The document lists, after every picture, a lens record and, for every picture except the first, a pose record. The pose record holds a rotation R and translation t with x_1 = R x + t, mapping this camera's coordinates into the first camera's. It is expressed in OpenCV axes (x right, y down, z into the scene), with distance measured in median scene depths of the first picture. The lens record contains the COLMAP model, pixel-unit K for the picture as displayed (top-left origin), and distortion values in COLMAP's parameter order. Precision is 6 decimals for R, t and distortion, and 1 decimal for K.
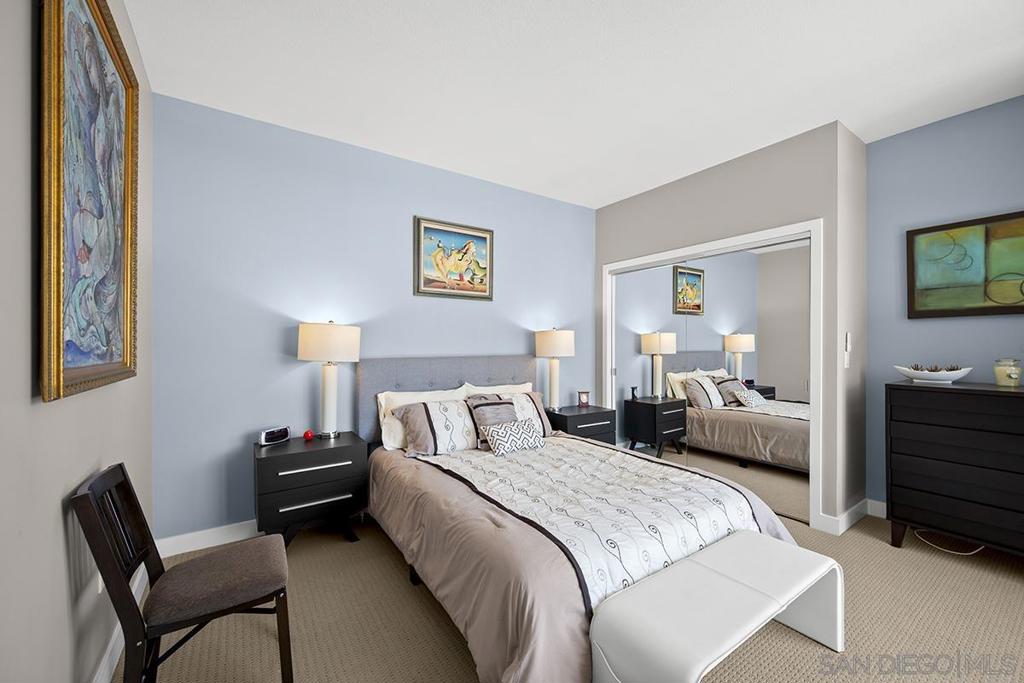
lens RADIAL K [[404.5, 0, 511.2], [0, 404.5, 342.7], [0, 0, 1]] dist [-0.002517, -0.000357]
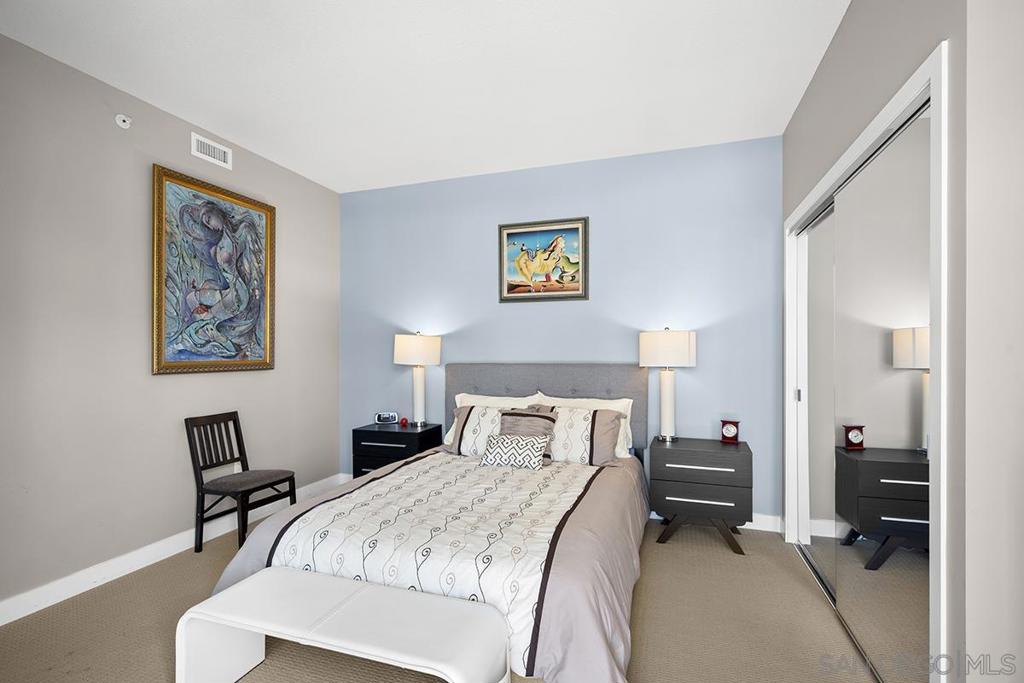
lens RADIAL K [[469.8, 0, 506.6], [0, 469.8, 346.3], [0, 0, 1]] dist [-0.002582, 0.000185]
pose [[0.598794, -0.007217, -0.800871, 0.691329], [0.005669, 0.999973, -0.004773, -0.000189], [0.800883, -0.001682, 0.598818, 0.283307]]
